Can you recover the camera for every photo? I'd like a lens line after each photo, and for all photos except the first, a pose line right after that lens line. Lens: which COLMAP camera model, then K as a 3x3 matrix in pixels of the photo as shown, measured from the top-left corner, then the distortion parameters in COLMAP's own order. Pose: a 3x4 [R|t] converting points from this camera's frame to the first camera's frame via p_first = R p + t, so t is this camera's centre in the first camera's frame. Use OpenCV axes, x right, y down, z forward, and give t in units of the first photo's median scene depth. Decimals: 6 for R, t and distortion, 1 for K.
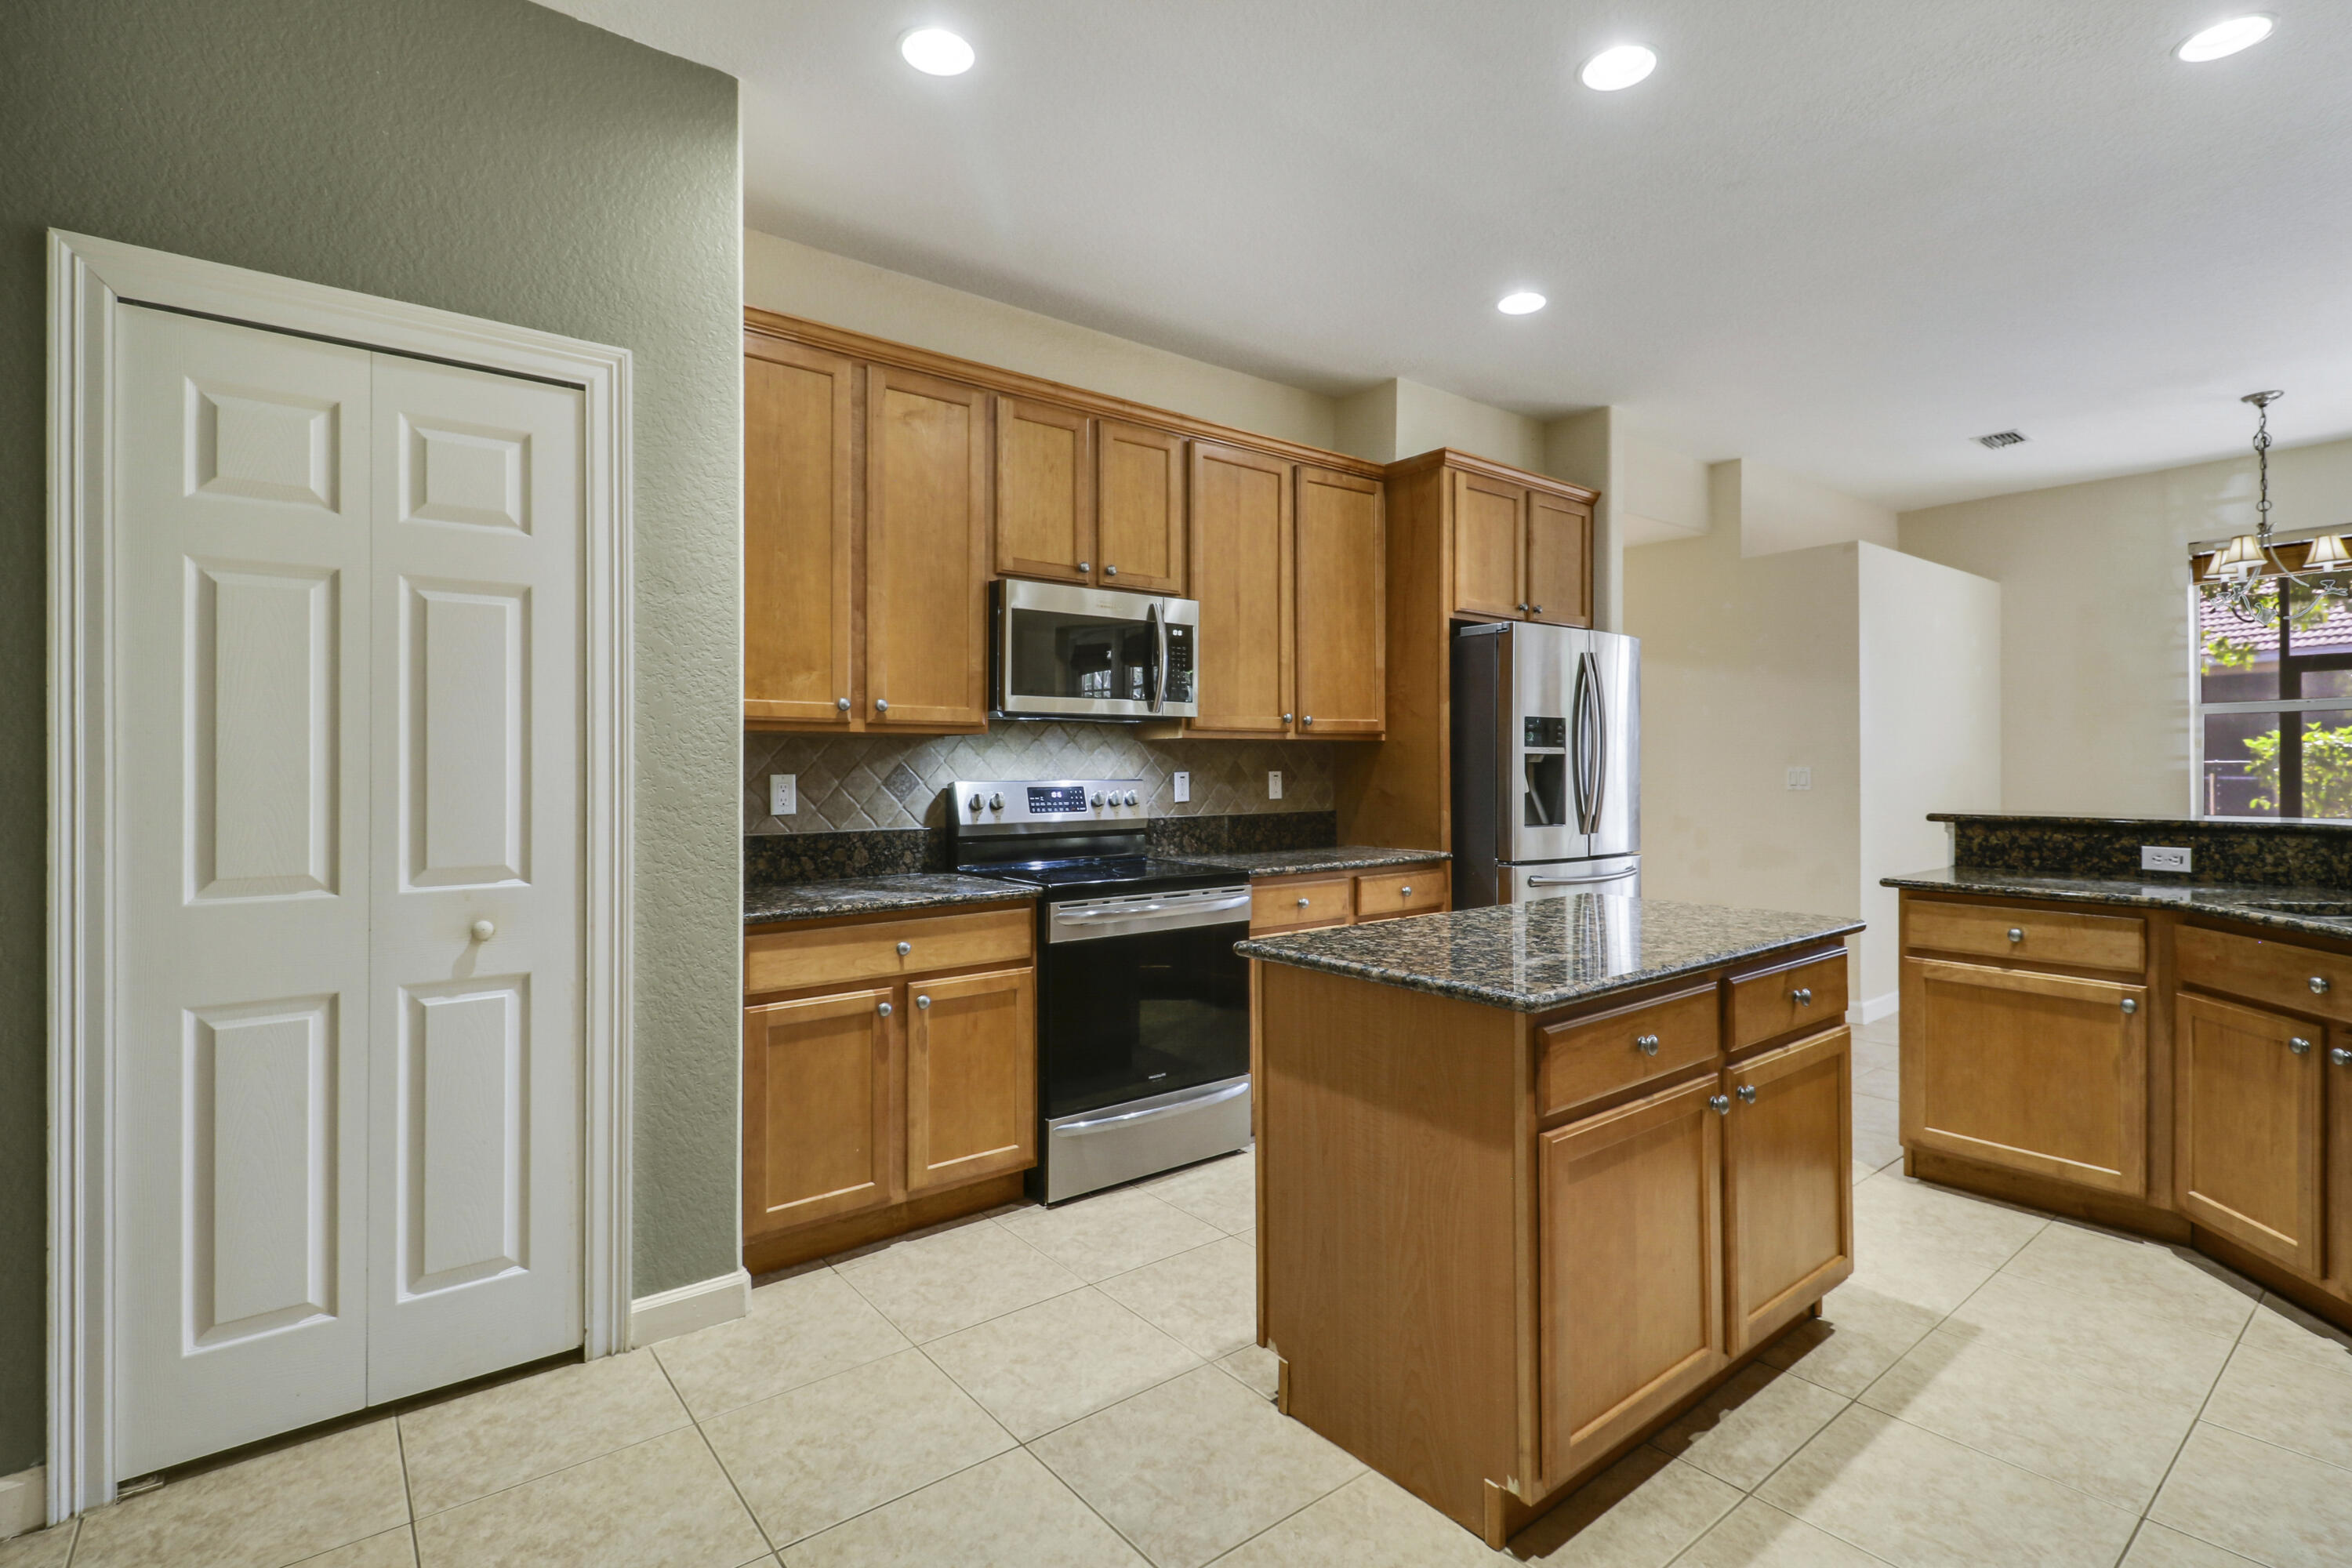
lens RADIAL K [[1105.5, 0, 1187.7], [0, 1105.5, 811.9], [0, 0, 1]] dist [-0.000995, -0.012813]
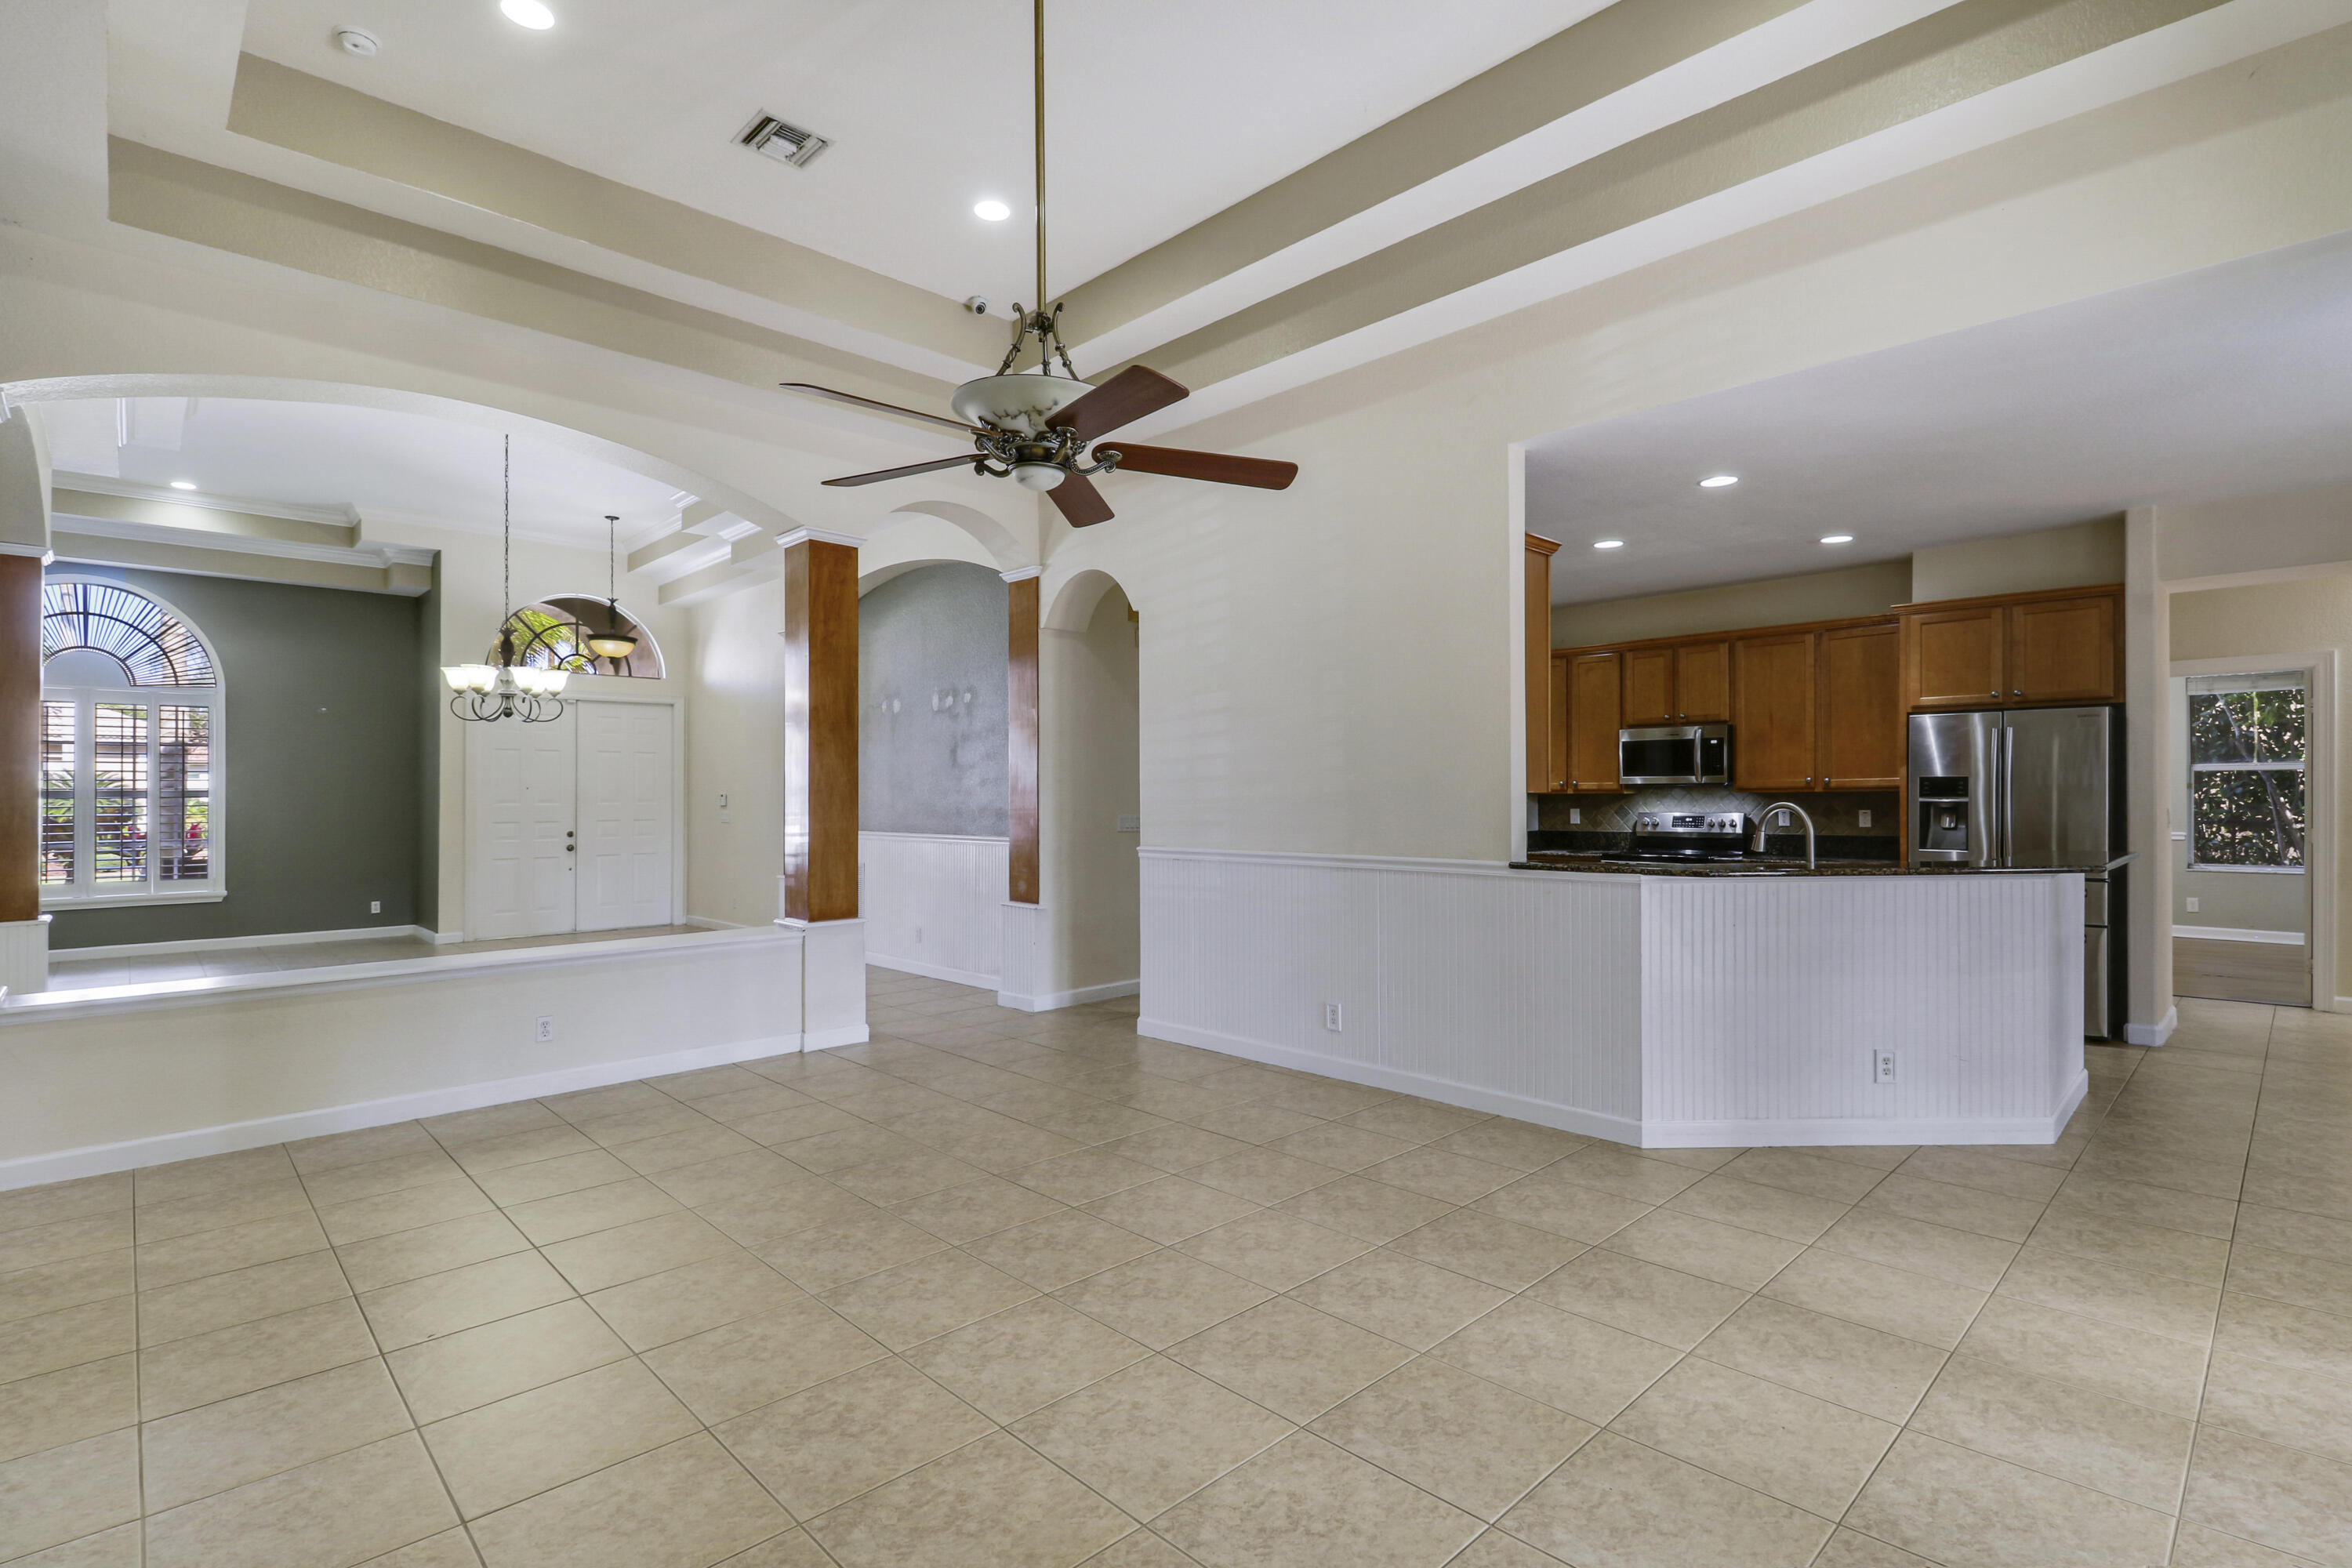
lens RADIAL K [[1097.6, 0, 1176.0], [0, 1097.6, 784.0], [0, 0, 1]] dist [0.003379, -0.014713]
pose [[0.087244, -0.011630, -0.996119, 1.947417], [-0.035820, 0.999249, -0.014804, -0.017974], [0.995543, 0.036973, 0.086762, -0.163825]]
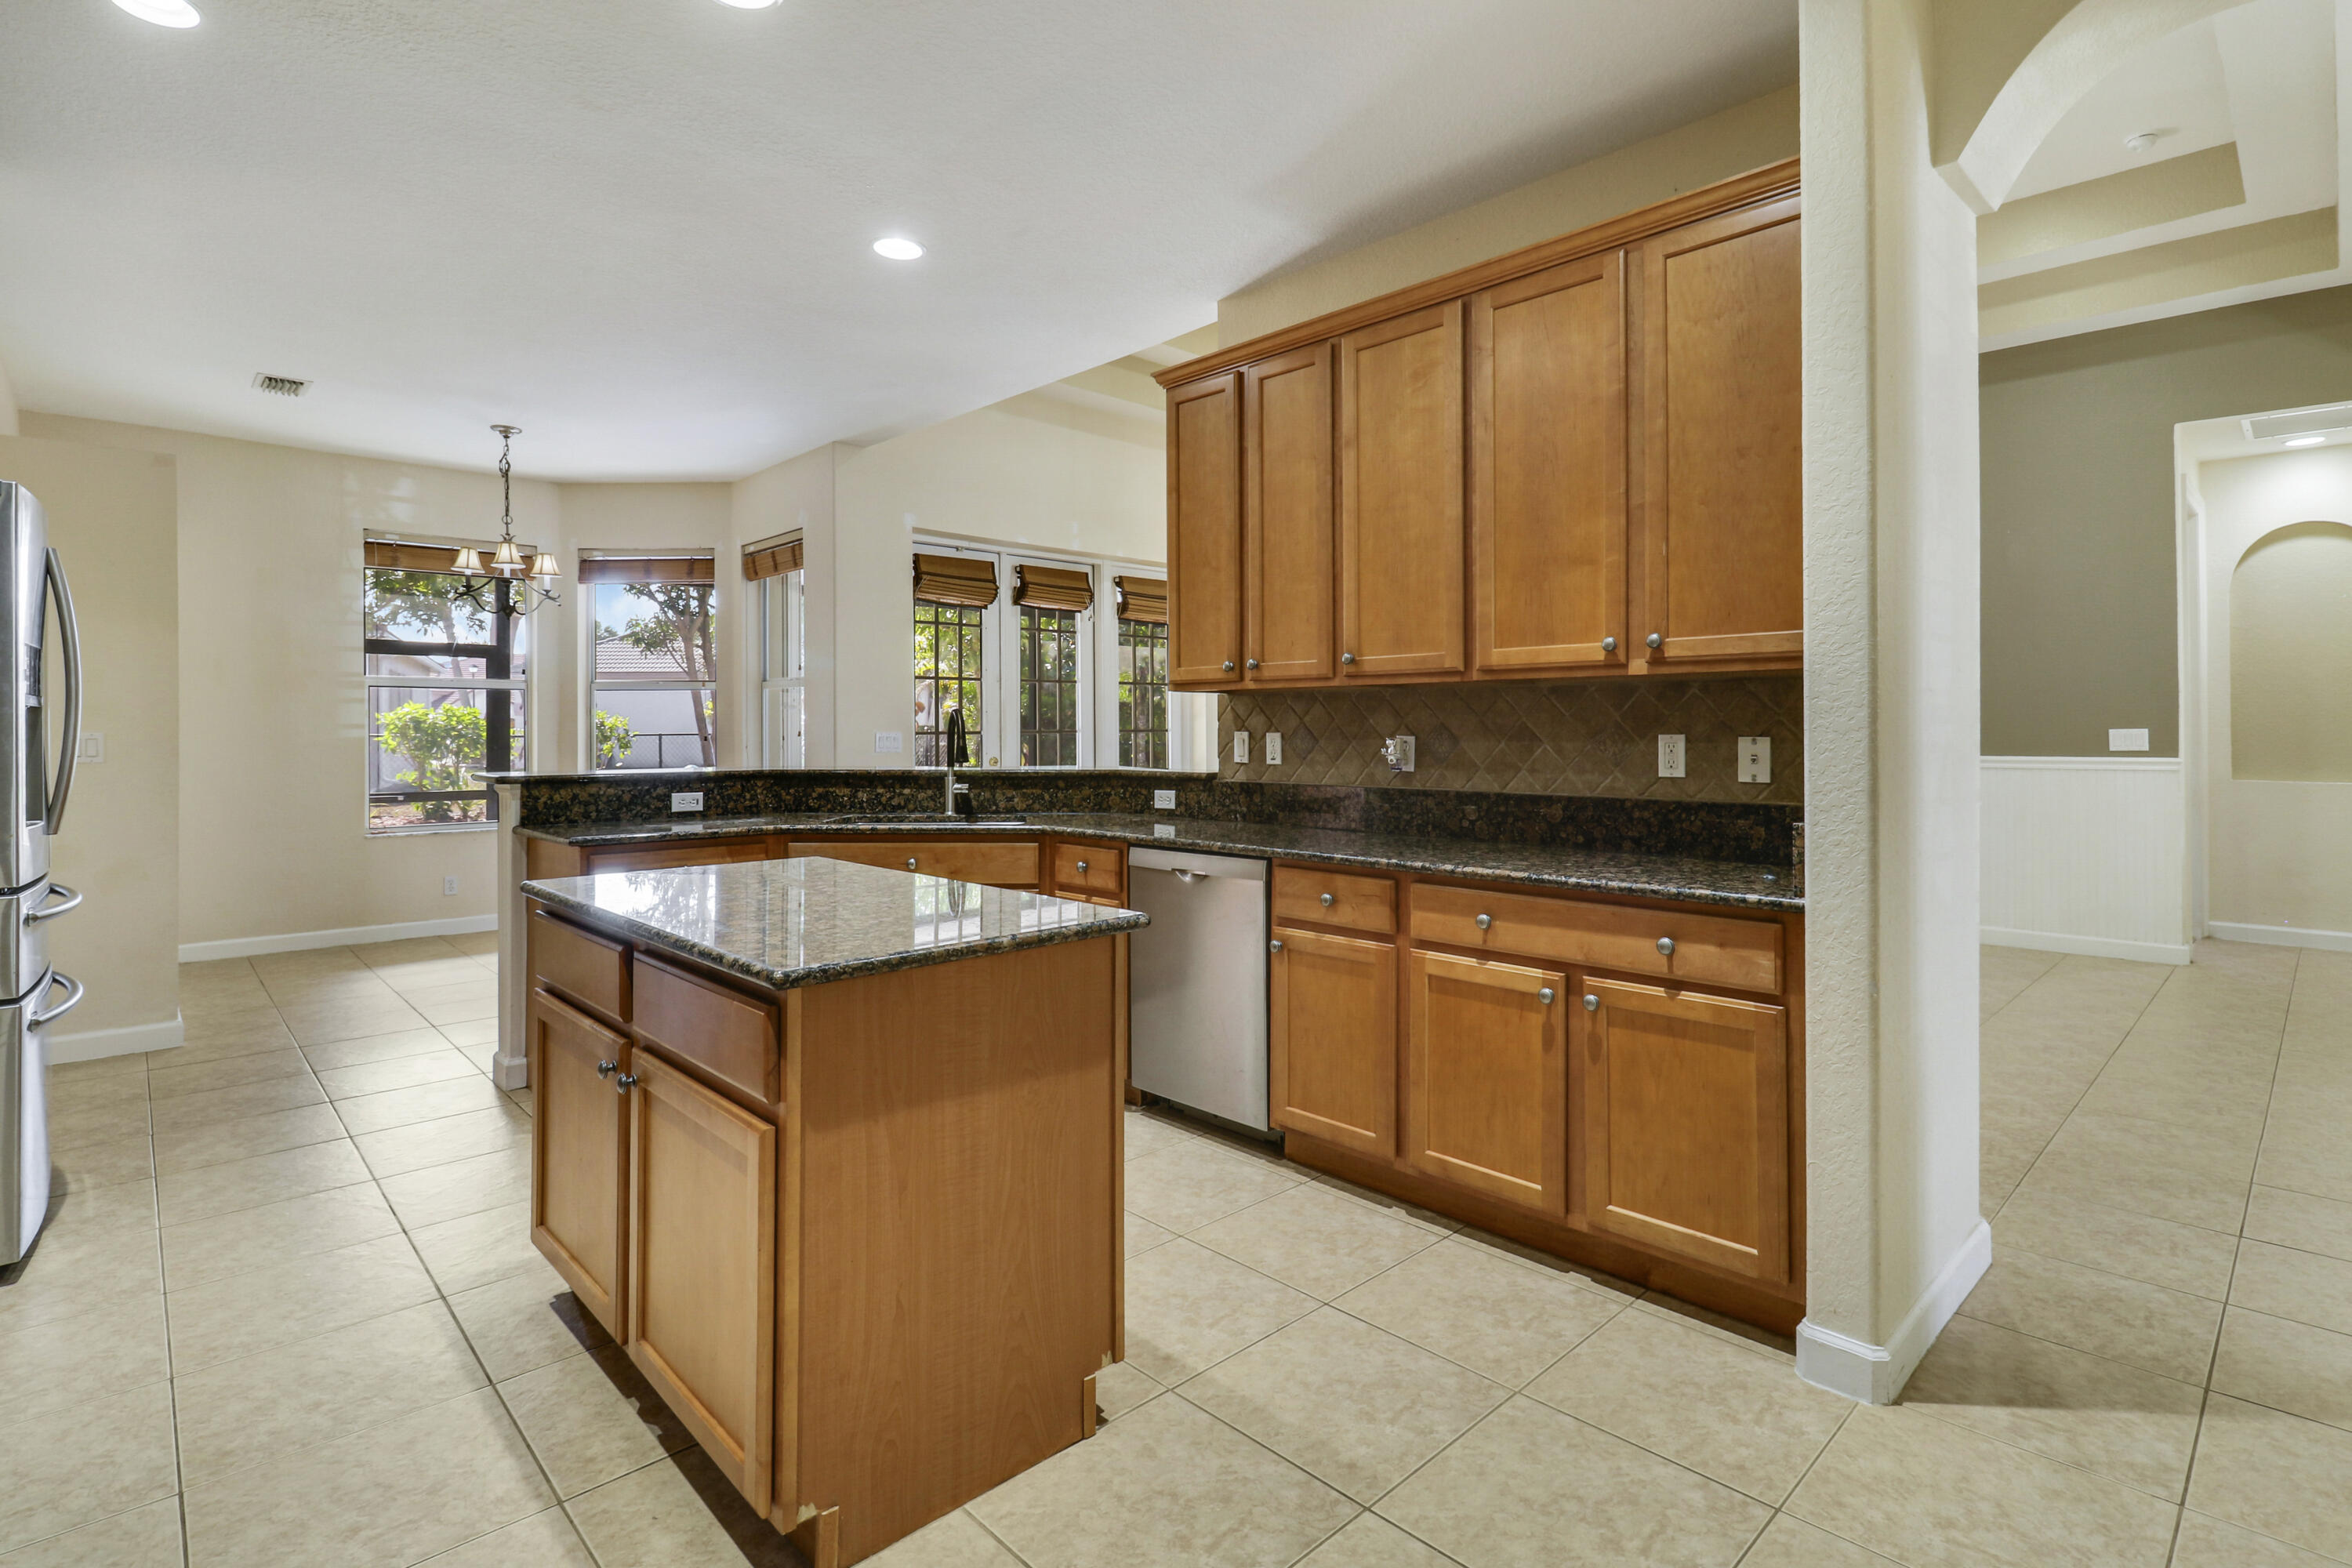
lens RADIAL K [[1131.7, 0, 1180.5], [0, 1131.7, 753.4], [0, 0, 1]] dist [0.002520, 0.000172]
pose [[-0.083585, -0.015576, 0.996379, -0.406372], [0.042783, 0.998900, 0.019204, -0.012486], [-0.995582, 0.044234, -0.082826, 0.489743]]
